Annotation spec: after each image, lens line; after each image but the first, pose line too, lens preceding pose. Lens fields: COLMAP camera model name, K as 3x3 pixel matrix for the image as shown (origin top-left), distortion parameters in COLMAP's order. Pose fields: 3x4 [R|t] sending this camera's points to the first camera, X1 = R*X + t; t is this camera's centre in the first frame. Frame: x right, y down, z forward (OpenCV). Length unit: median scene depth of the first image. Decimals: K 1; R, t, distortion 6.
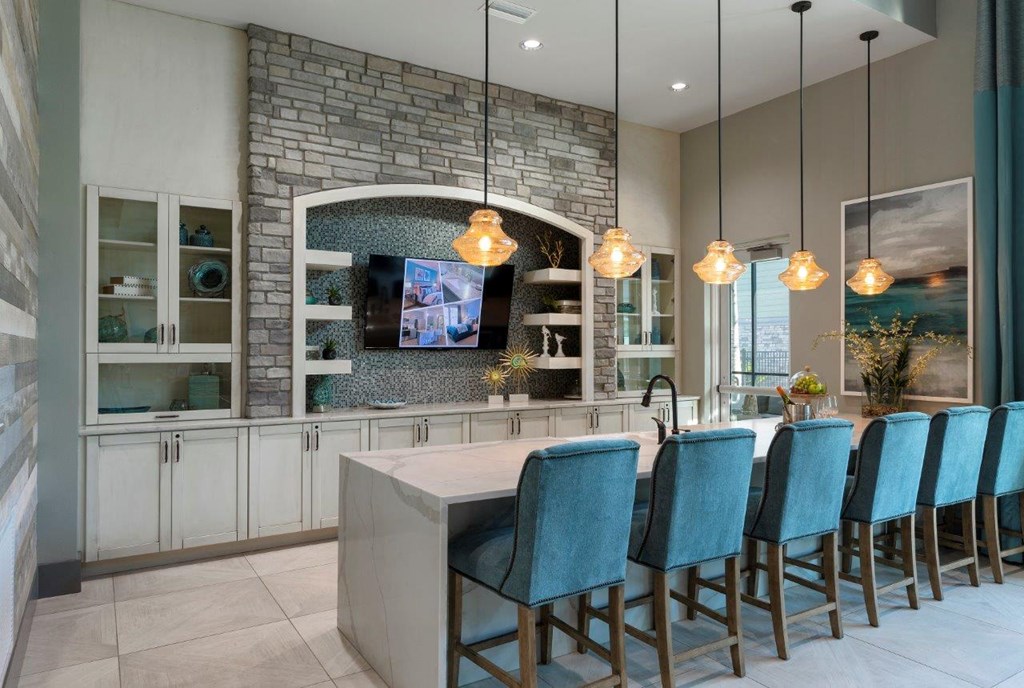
lens RADIAL K [[665.6, 0, 511.9], [0, 665.6, 345.3], [0, 0, 1]] dist [0.004634, 0.000603]
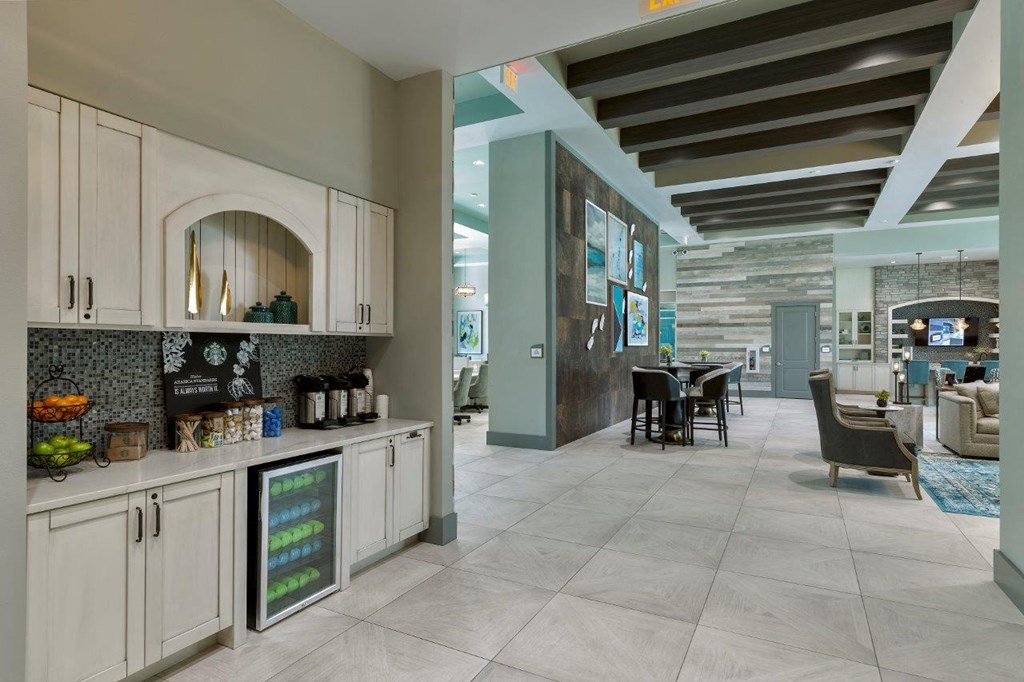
lens RADIAL K [[542.0, 0, 511.8], [0, 542.0, 343.8], [0, 0, 1]] dist [0.000794, -0.000122]
pose [[0.505105, 0.000974, -0.863058, 1.333354], [0.006238, 0.999969, 0.004779, -0.036400], [0.863036, -0.007797, 0.505083, -2.577818]]
